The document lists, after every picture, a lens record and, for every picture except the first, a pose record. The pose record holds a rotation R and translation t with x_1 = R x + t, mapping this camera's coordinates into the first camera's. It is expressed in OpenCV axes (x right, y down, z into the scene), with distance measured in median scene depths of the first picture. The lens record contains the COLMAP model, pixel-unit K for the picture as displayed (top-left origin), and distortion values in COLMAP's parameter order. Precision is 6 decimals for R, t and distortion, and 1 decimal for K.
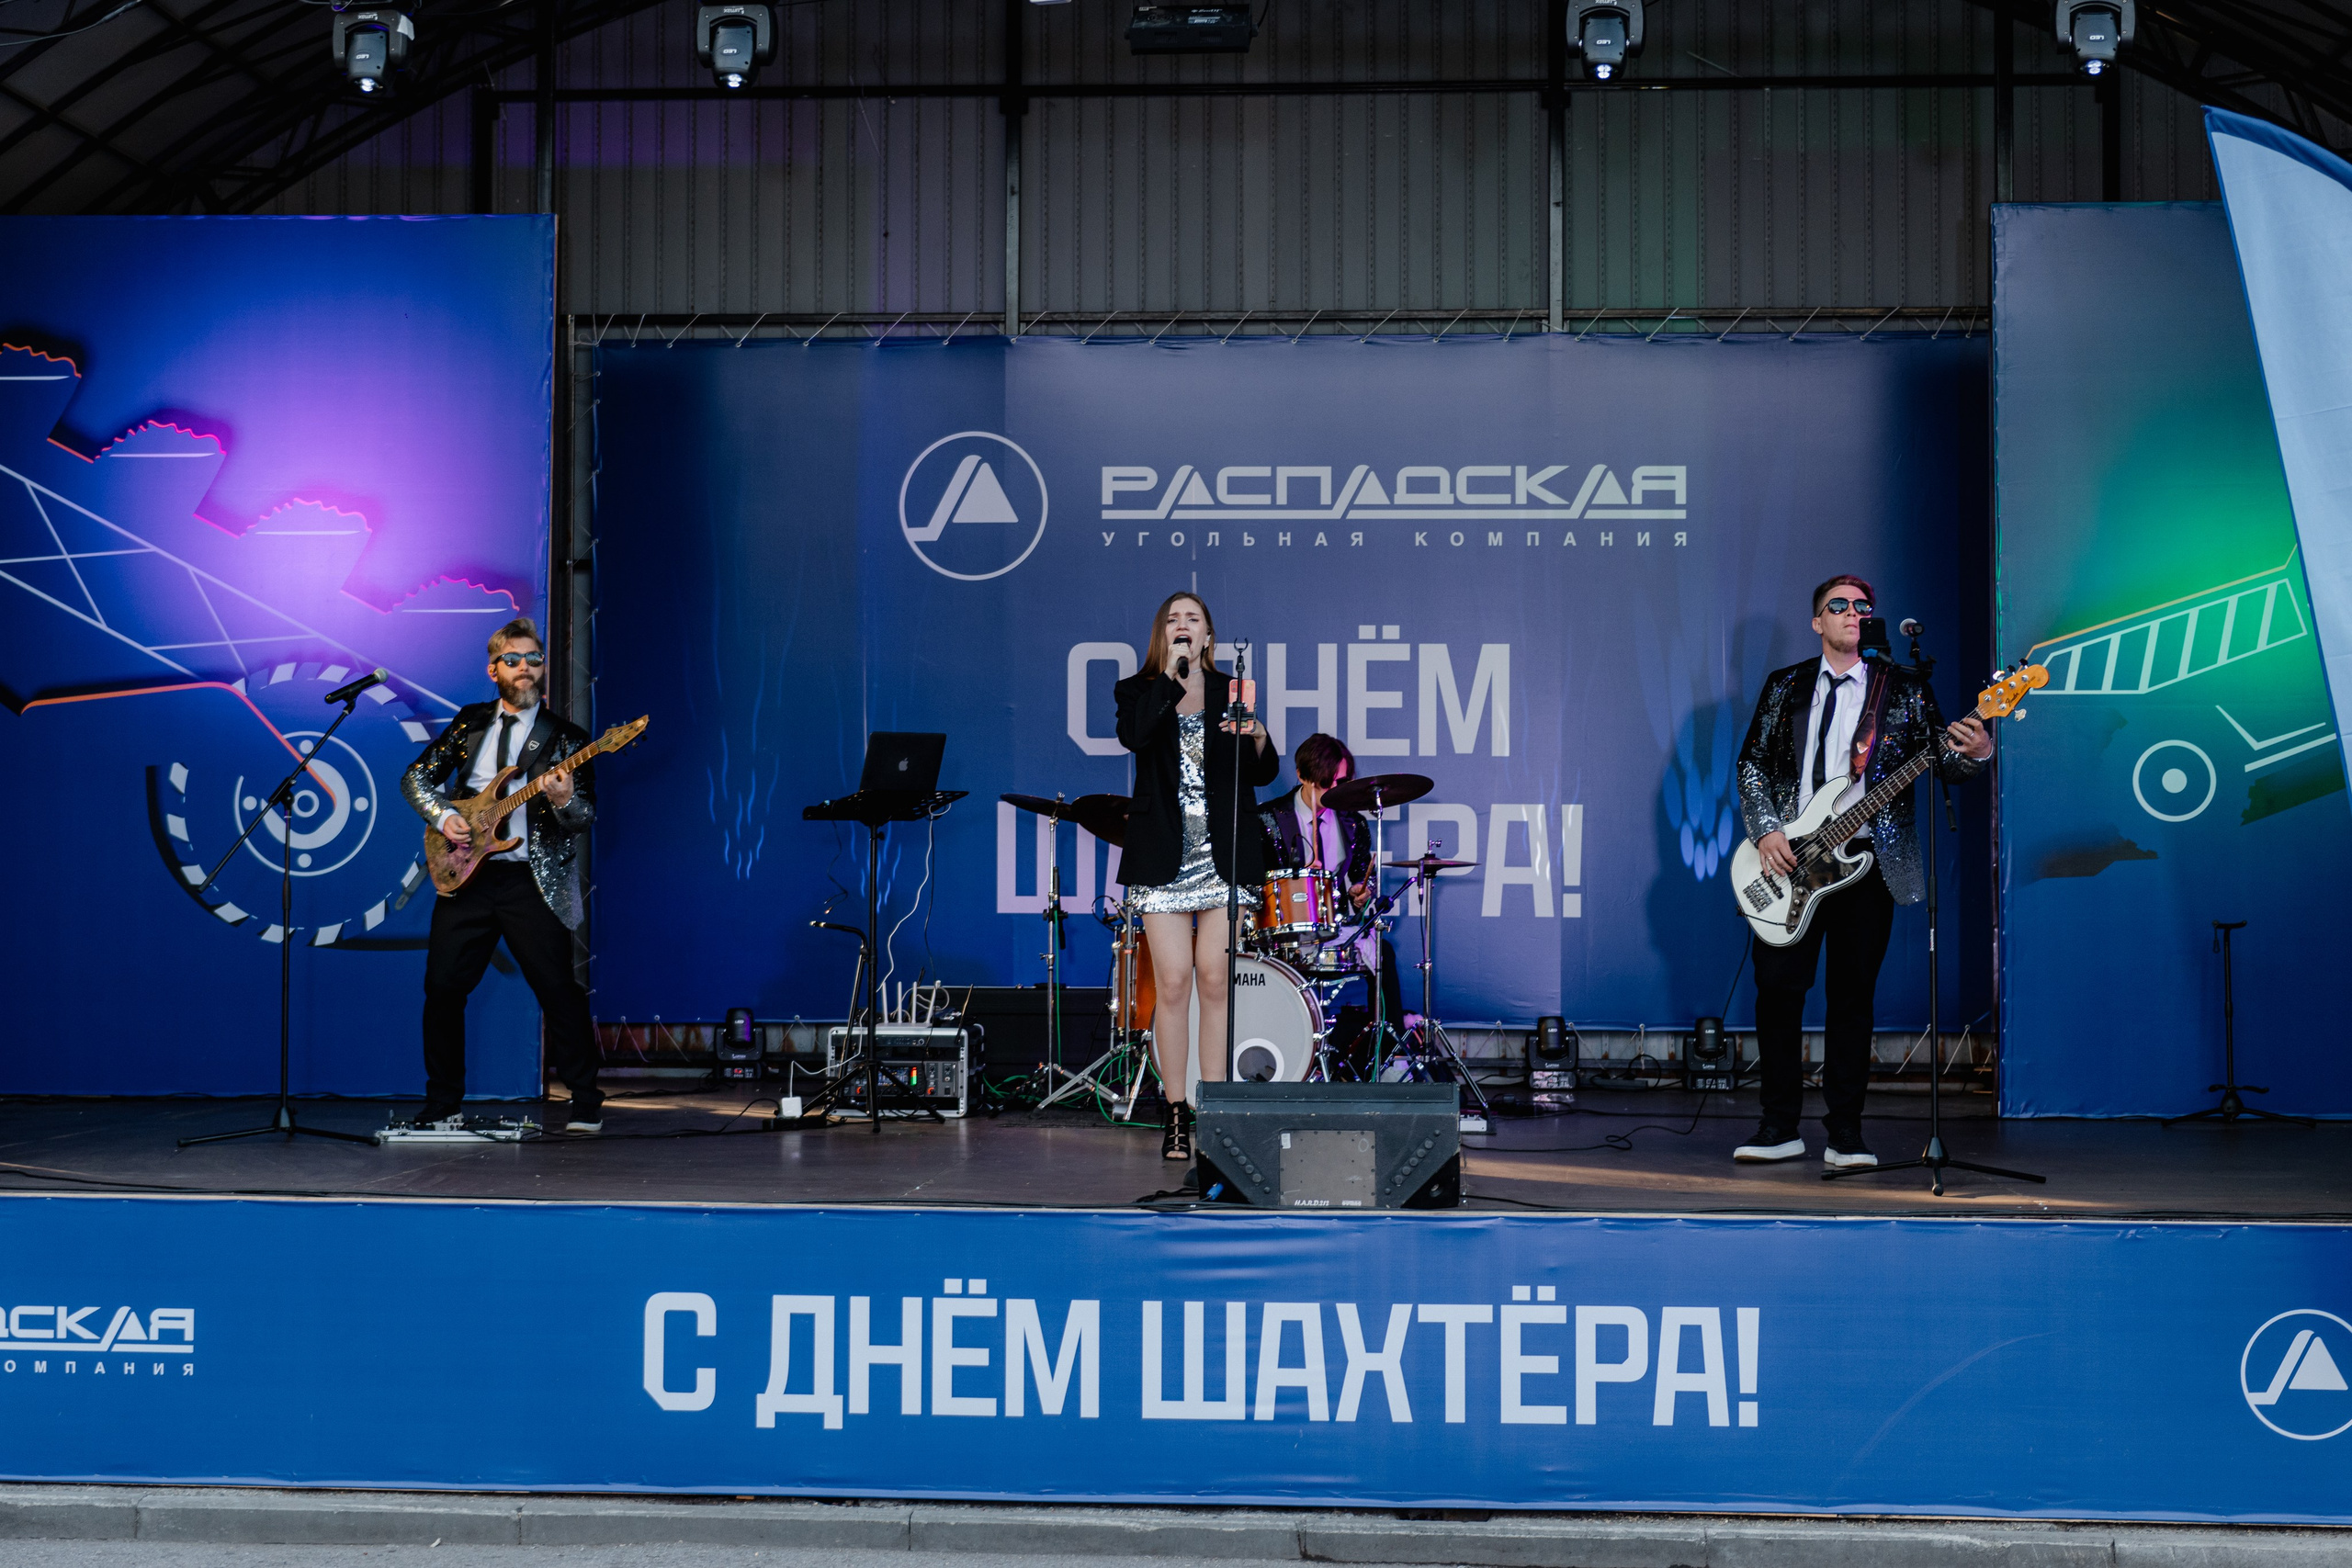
lens RADIAL K [[3610.1, 0, 1171.2], [0, 3610.1, 775.1], [0, 0, 1]] dist [-0.002594, 0.047524]
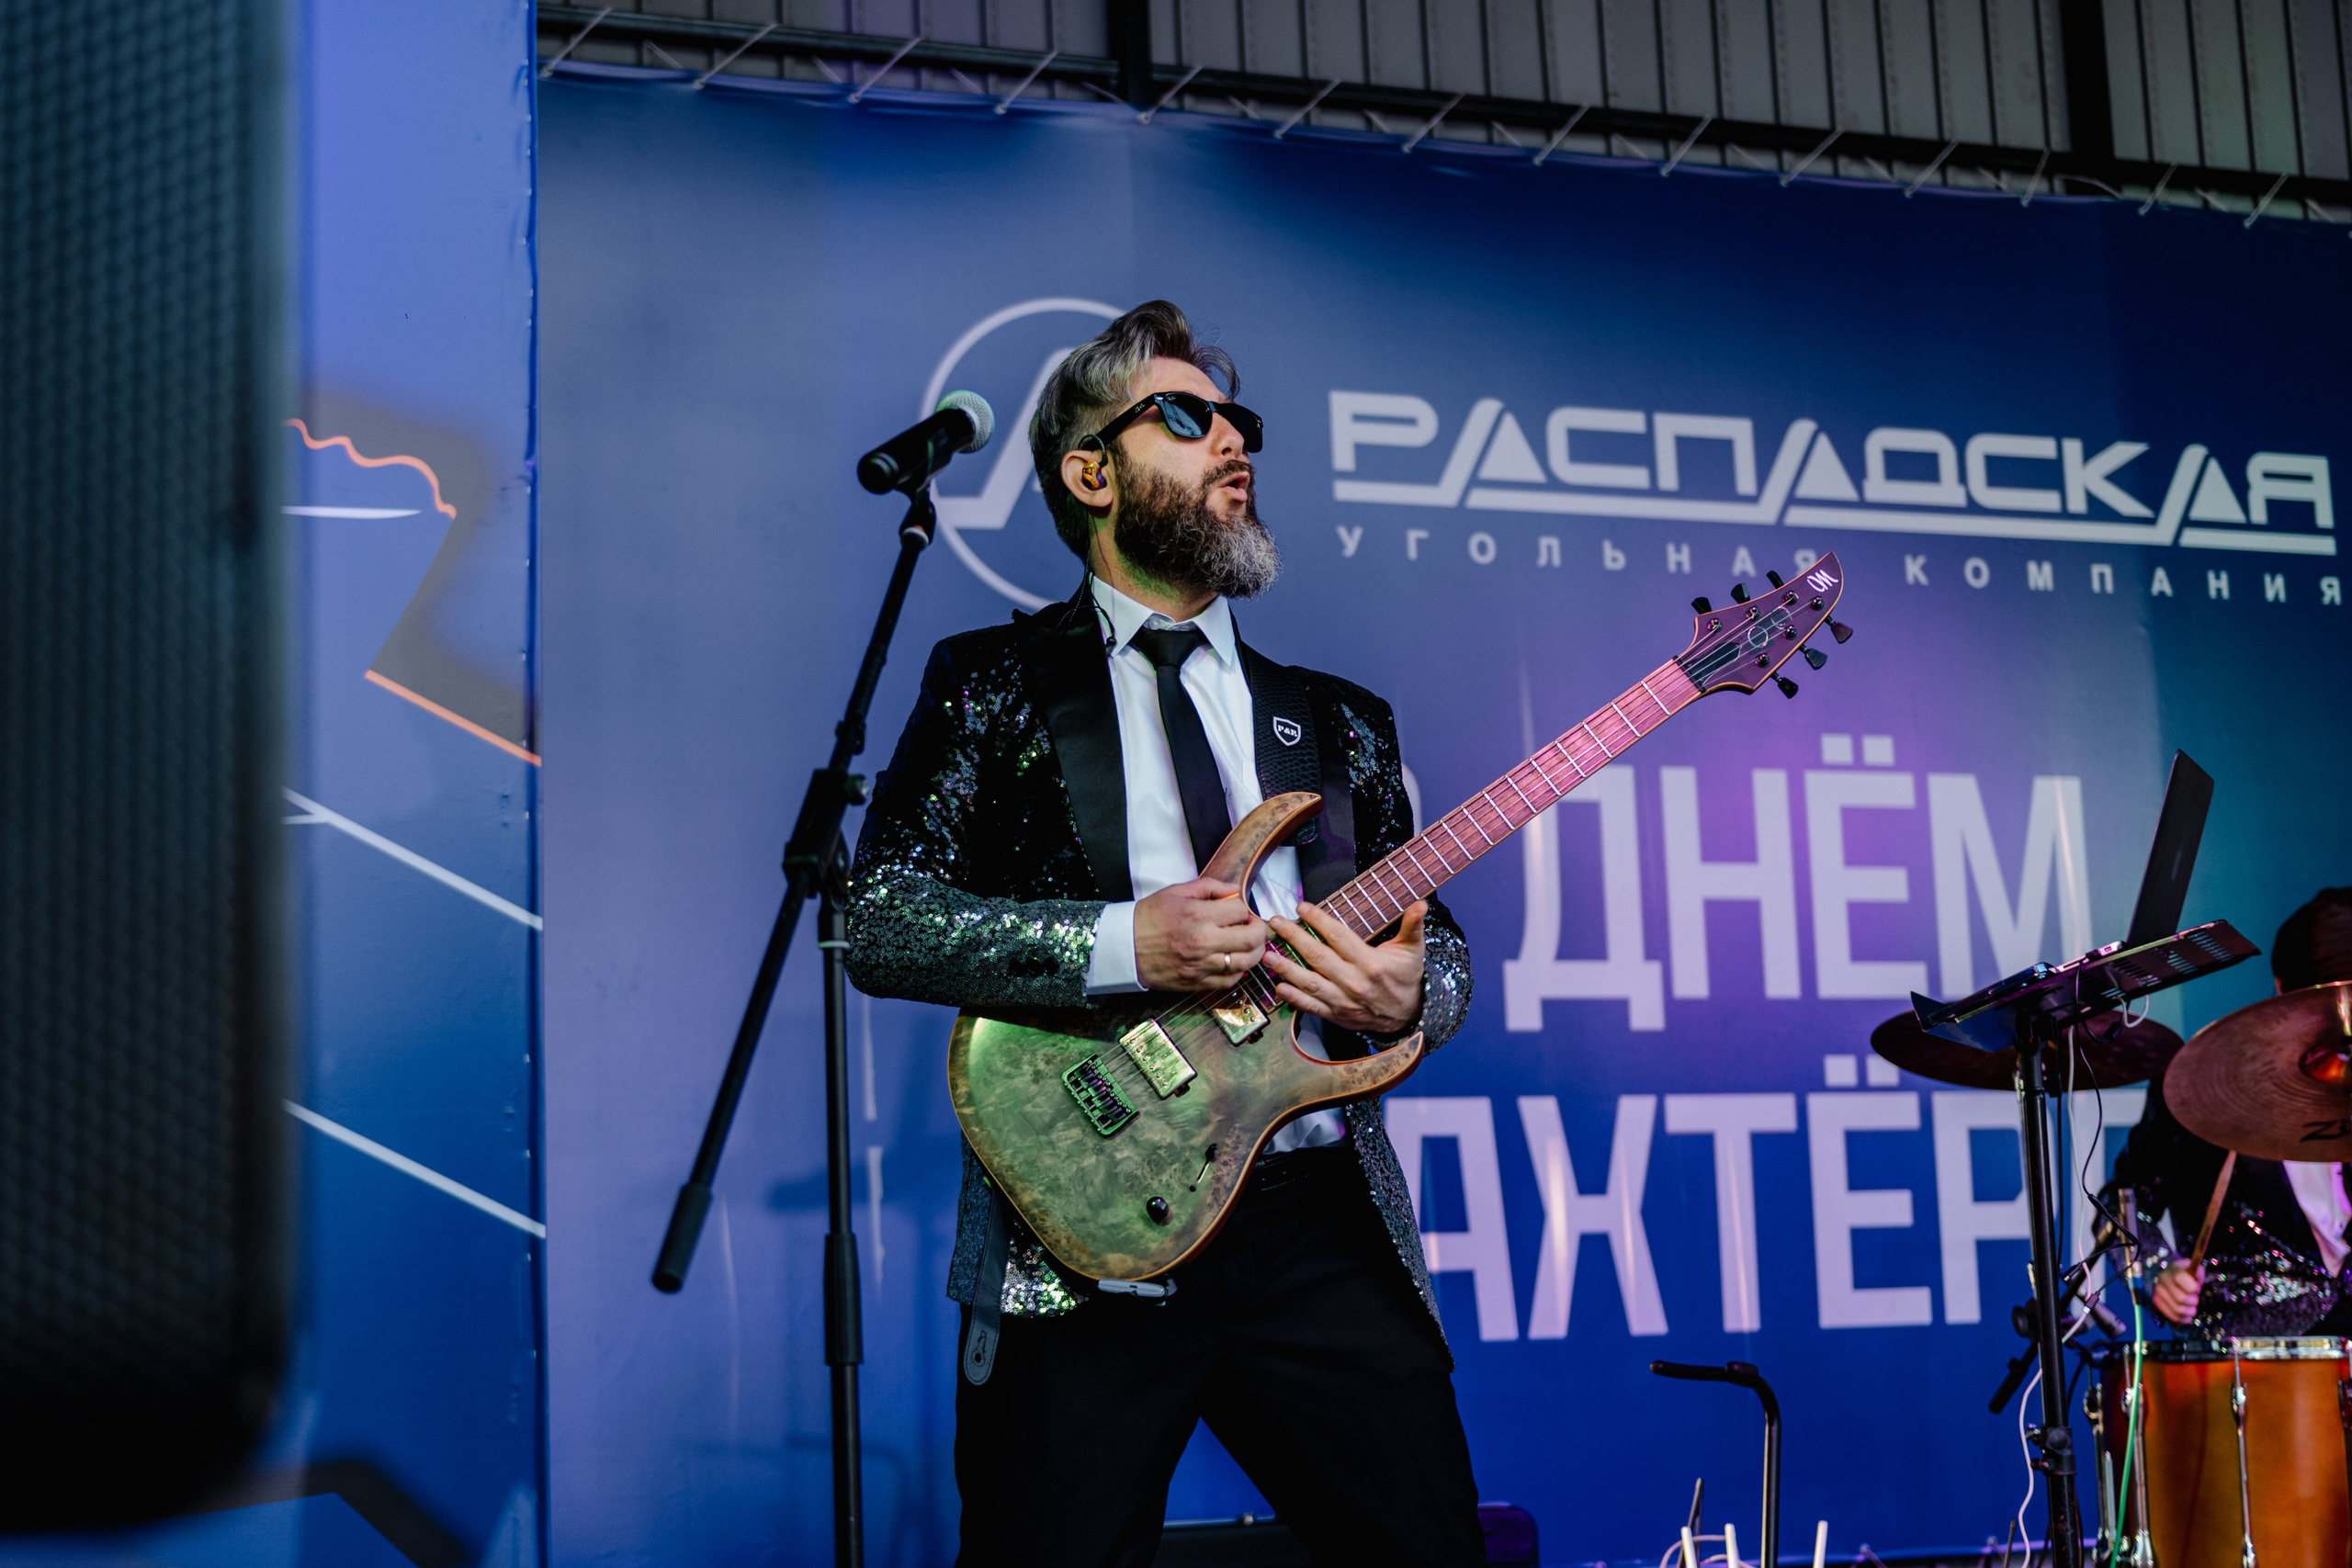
lens RADIAL K [[3610.1, 0, 1171.2], [0, 3610.1, 775.1], [0, 0, 1]] dist [-0.002594, 0.047524]
pose [[0.902305, 0.026729, 0.430269, -0.391950], [0.028667, 0.992147, -0.121750, 0.035314], [-0.430144, 0.122190, 0.894453, 0.962227]]
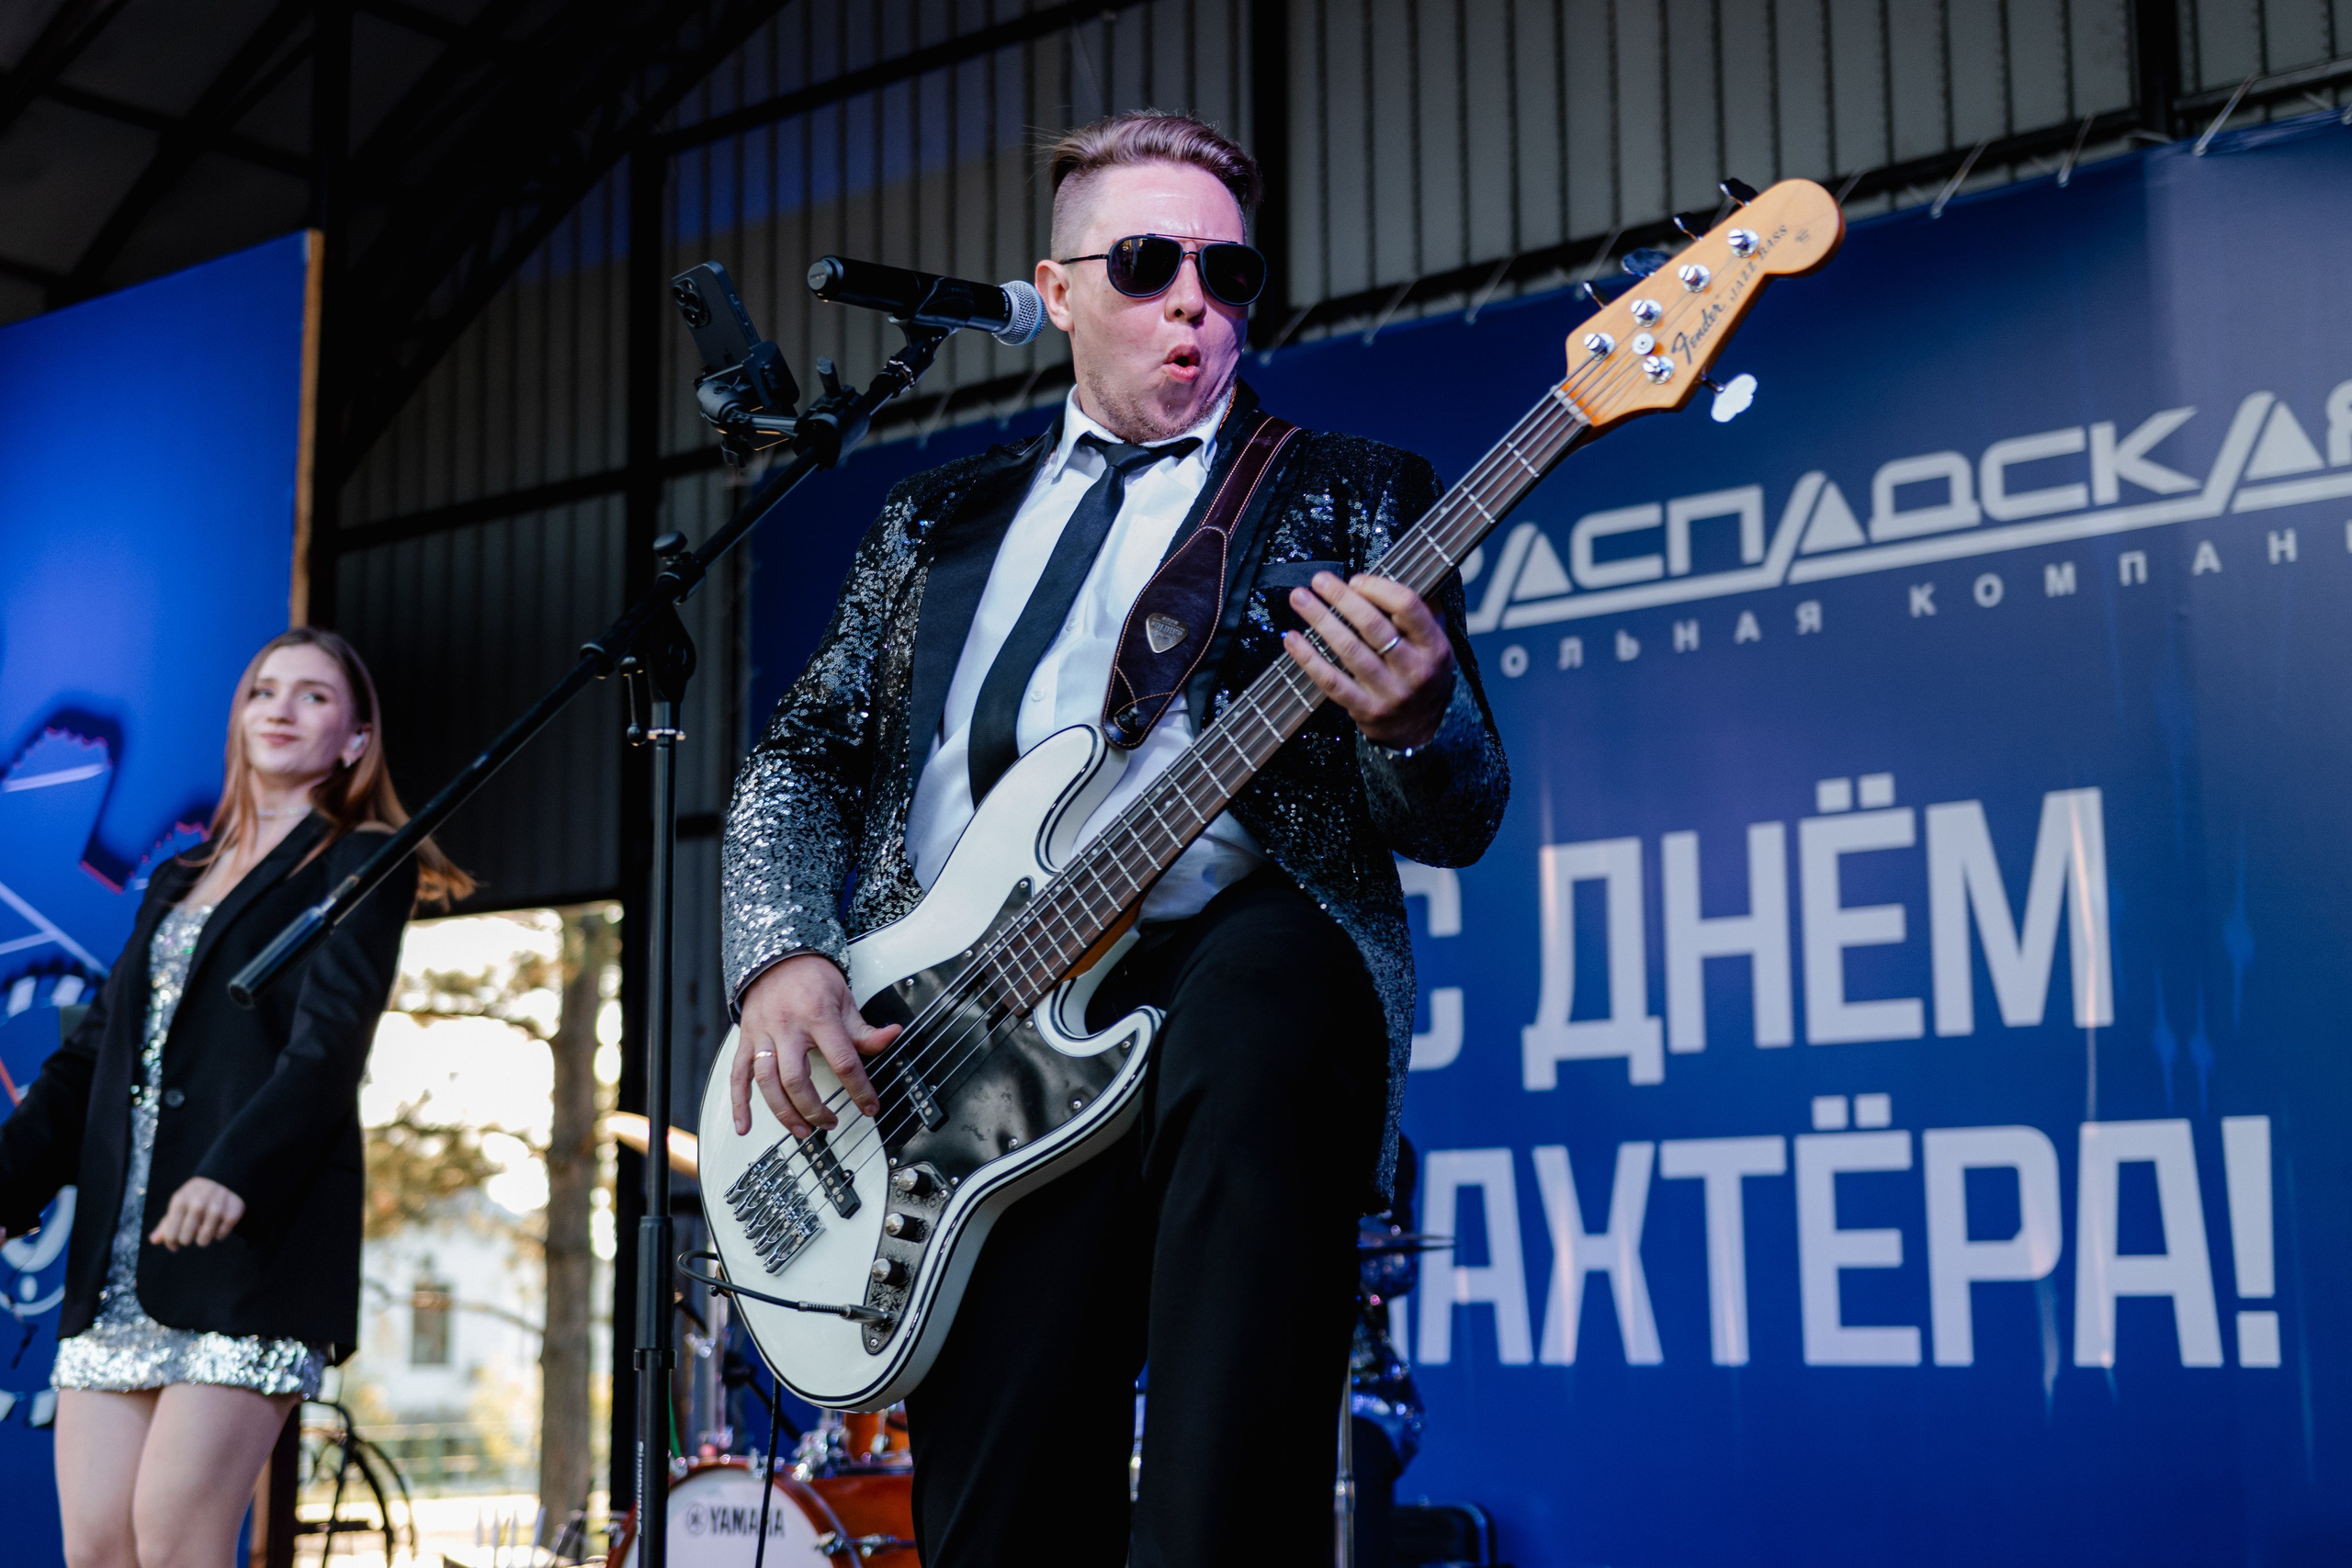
lens RADIAL K [[3469.8, 0, 1169.7], [0, 3469.8, 778.6], [0, 0, 1]] dist [0.005374, 0.034250]
pose [[0.818872, -0.101911, -0.564857, 0.409177], [0.028537, 0.990123, -0.137267, 0.035757], [0.573267, 0.096284, 0.813692, 0.890461]]
